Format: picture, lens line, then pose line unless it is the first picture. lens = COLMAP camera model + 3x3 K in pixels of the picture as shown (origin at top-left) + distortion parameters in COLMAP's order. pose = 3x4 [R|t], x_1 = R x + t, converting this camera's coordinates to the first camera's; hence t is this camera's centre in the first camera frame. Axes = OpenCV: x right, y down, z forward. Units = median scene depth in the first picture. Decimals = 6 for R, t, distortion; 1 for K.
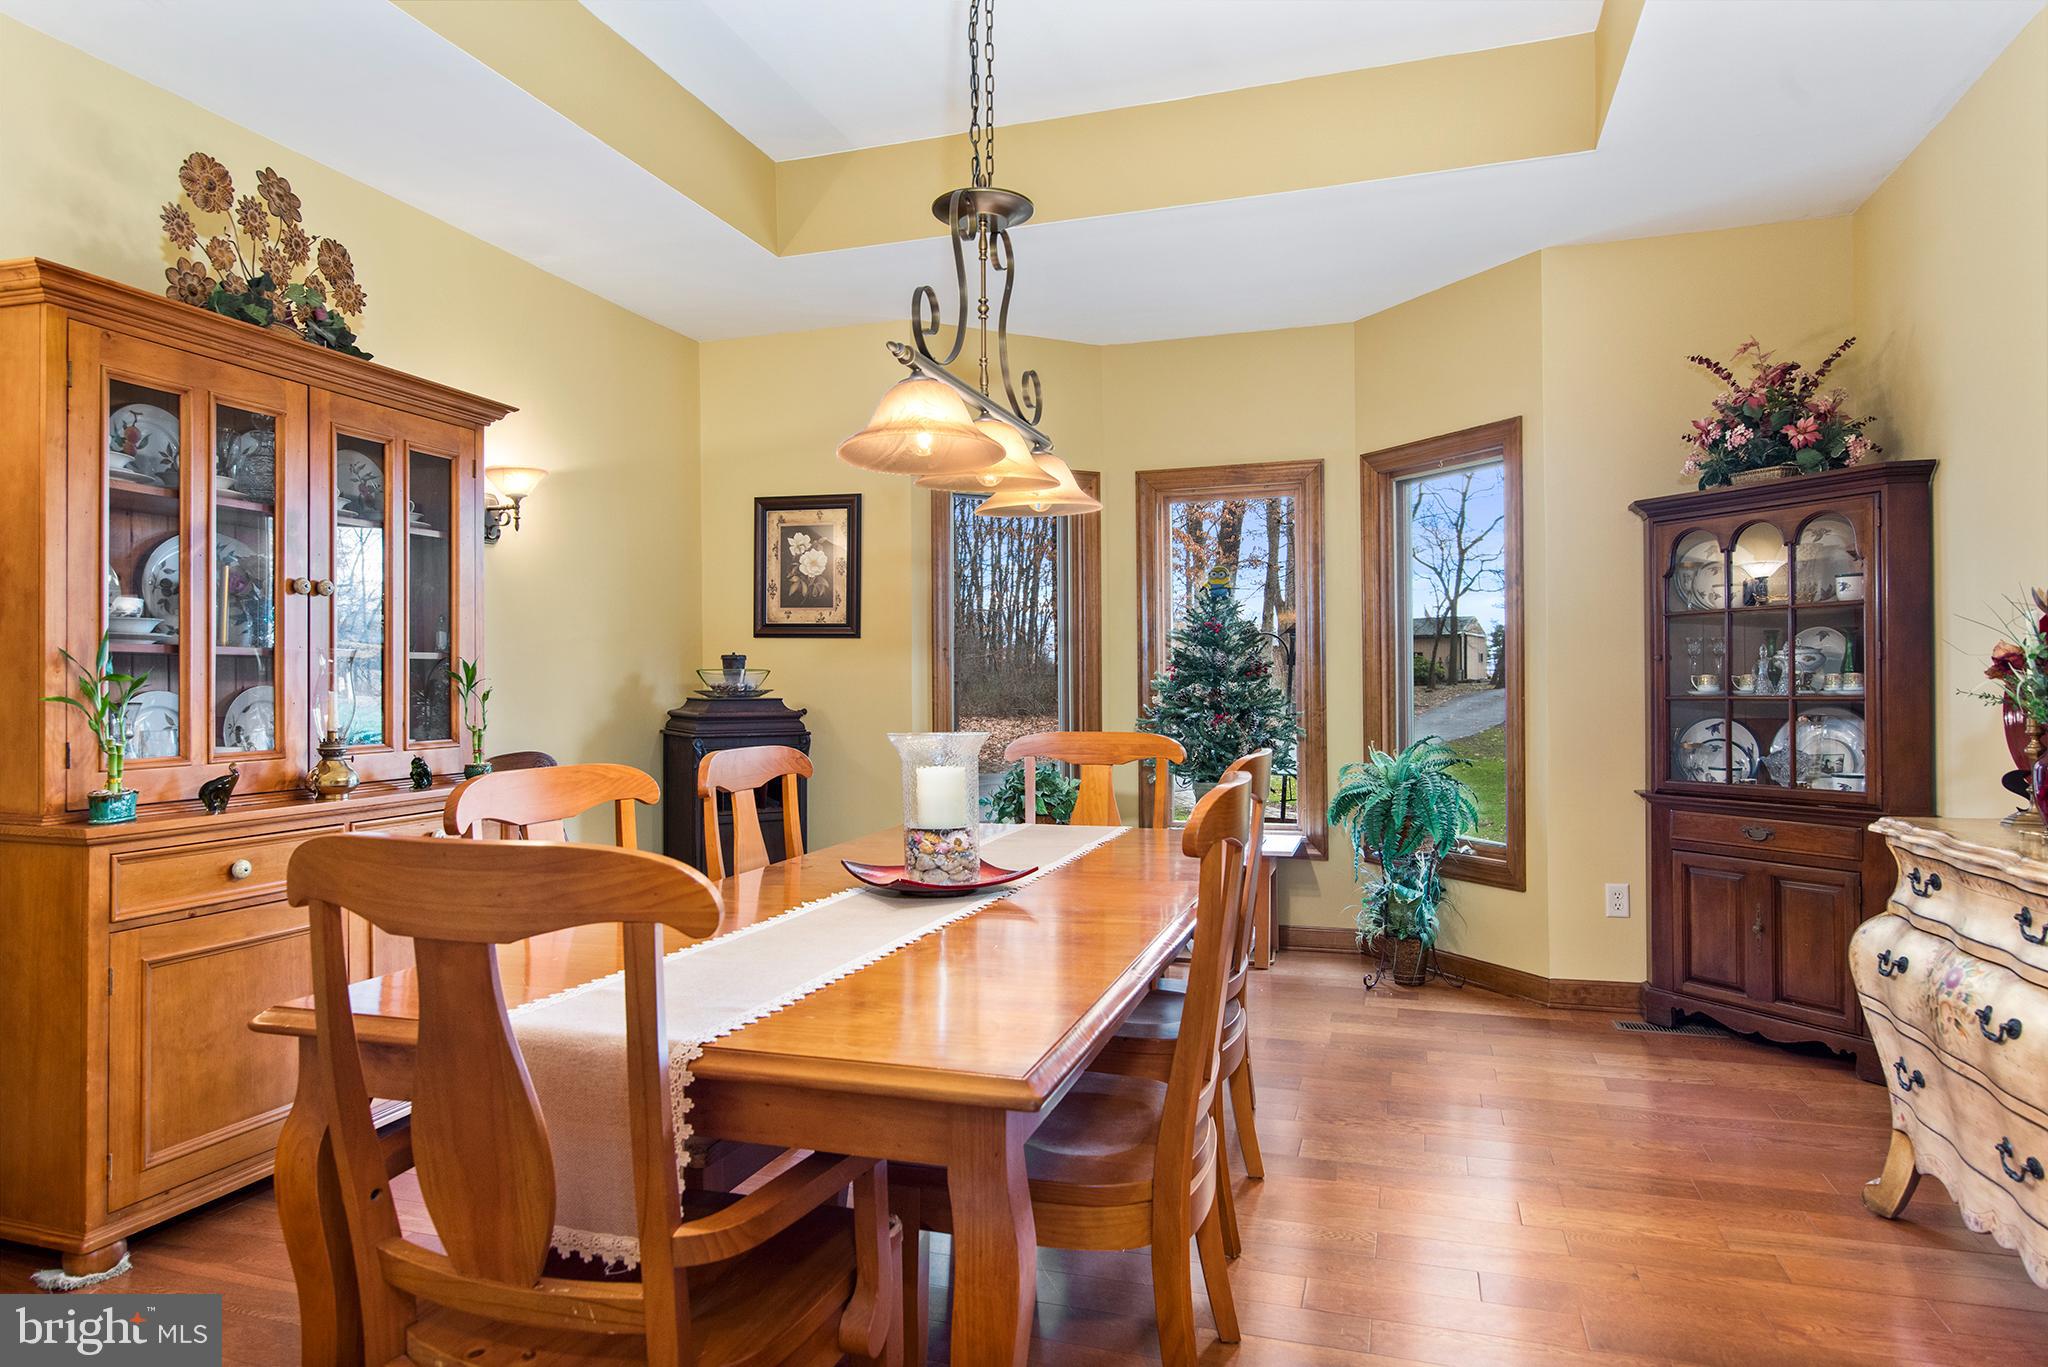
lens RADIAL K [[1206.8, 0, 1019.6], [0, 1206.8, 688.8], [0, 0, 1]] dist [-0.006765, 0.000696]
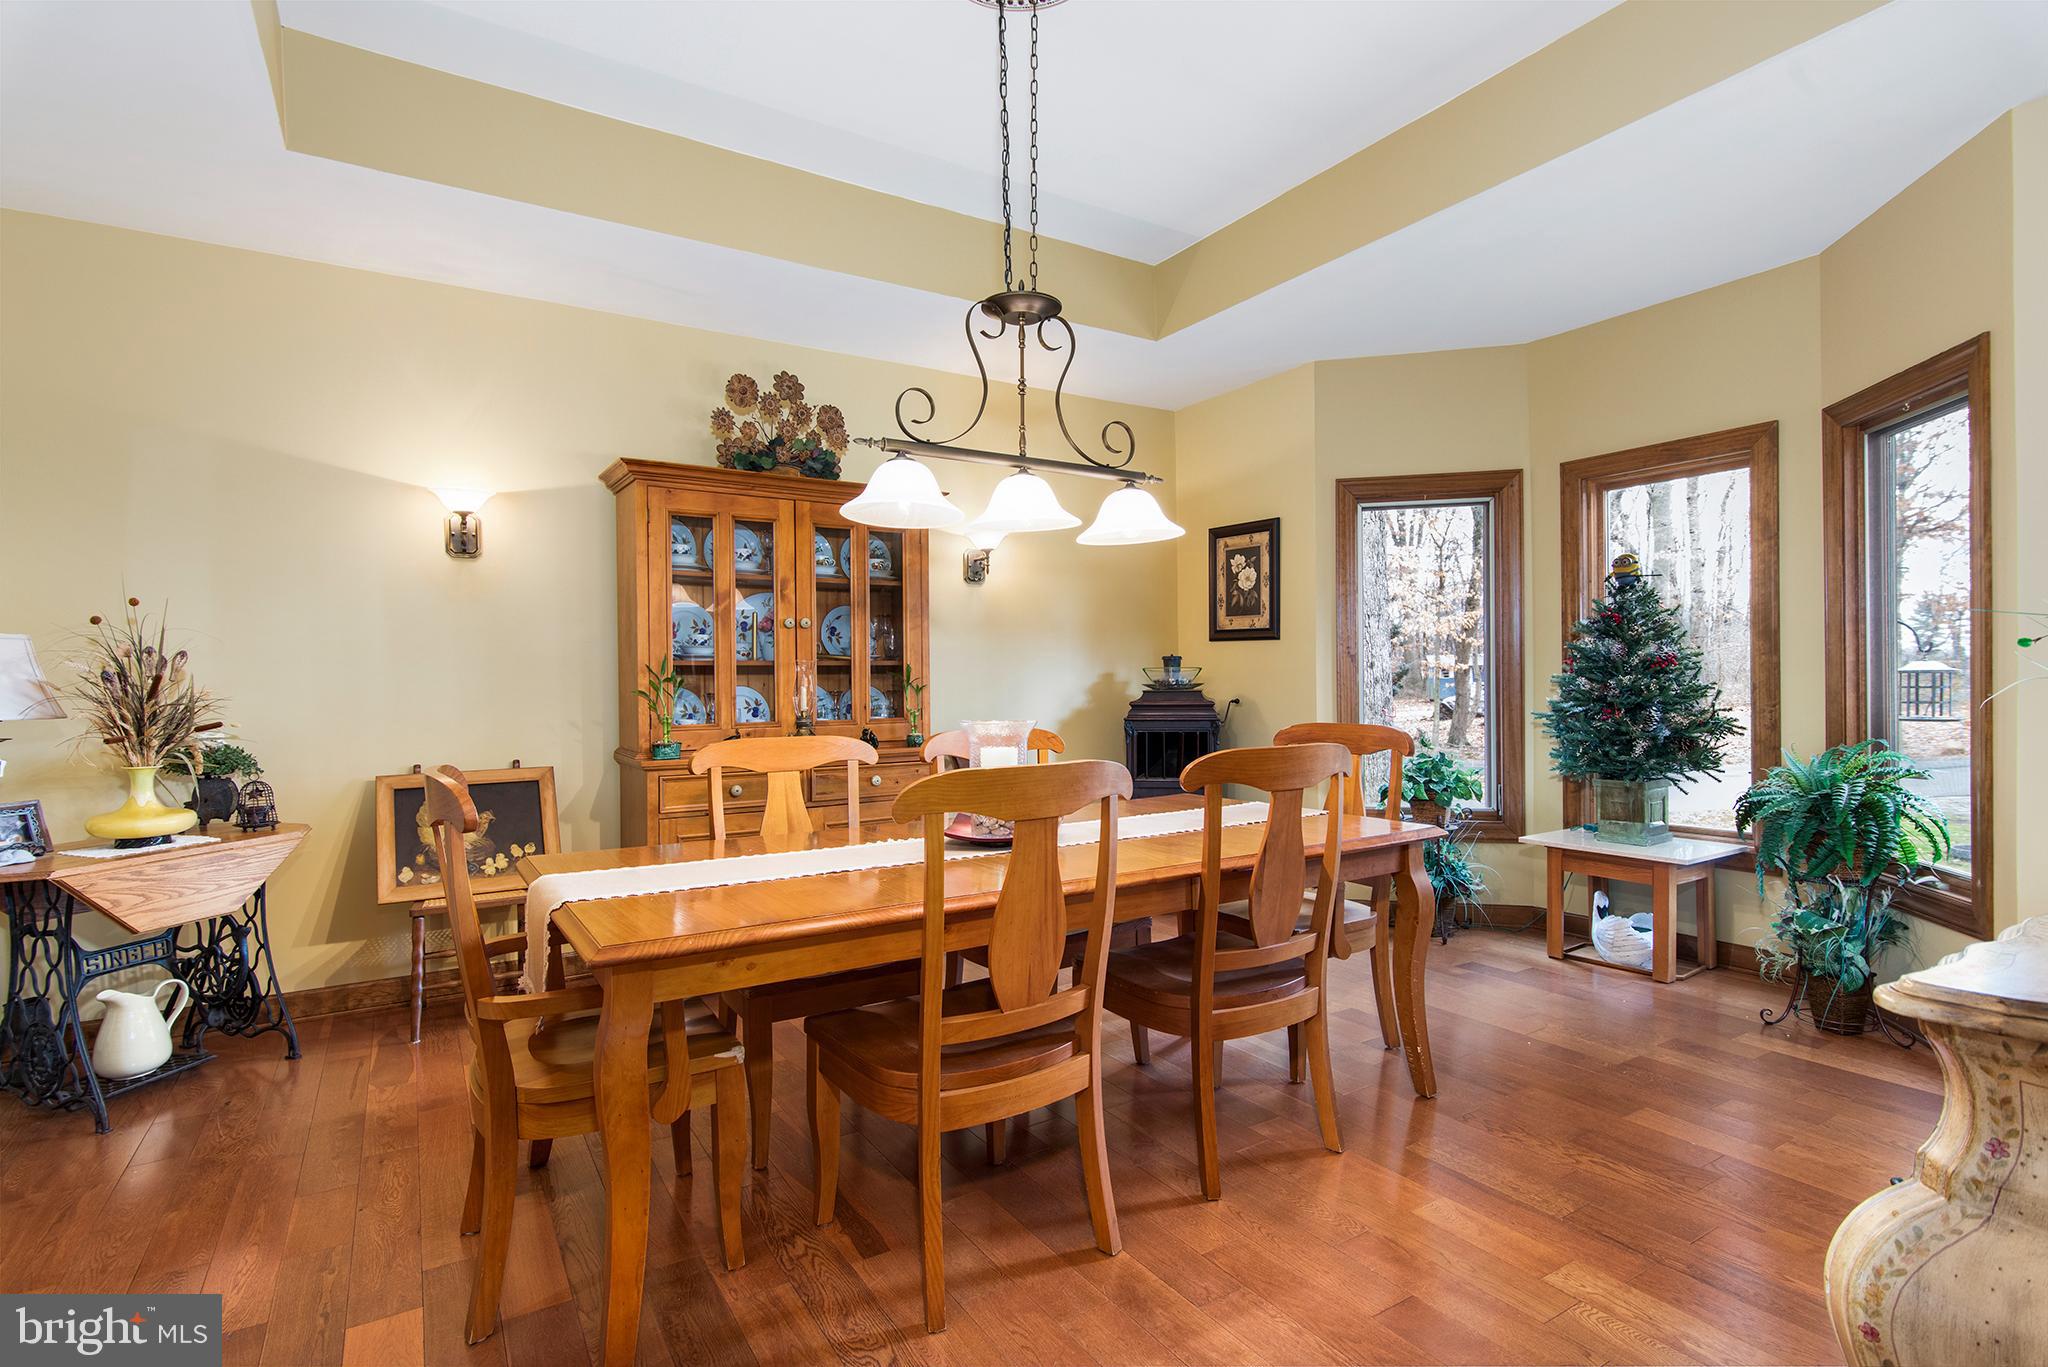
lens RADIAL K [[1010.4, 0, 1029.2], [0, 1010.4, 678.1], [0, 0, 1]] dist [0.004387, -0.000613]
pose [[0.767455, -0.004961, -0.641084, 0.352338], [0.003633, 0.999988, -0.003389, -0.002471], [0.641093, 0.000271, 0.767463, 0.096731]]
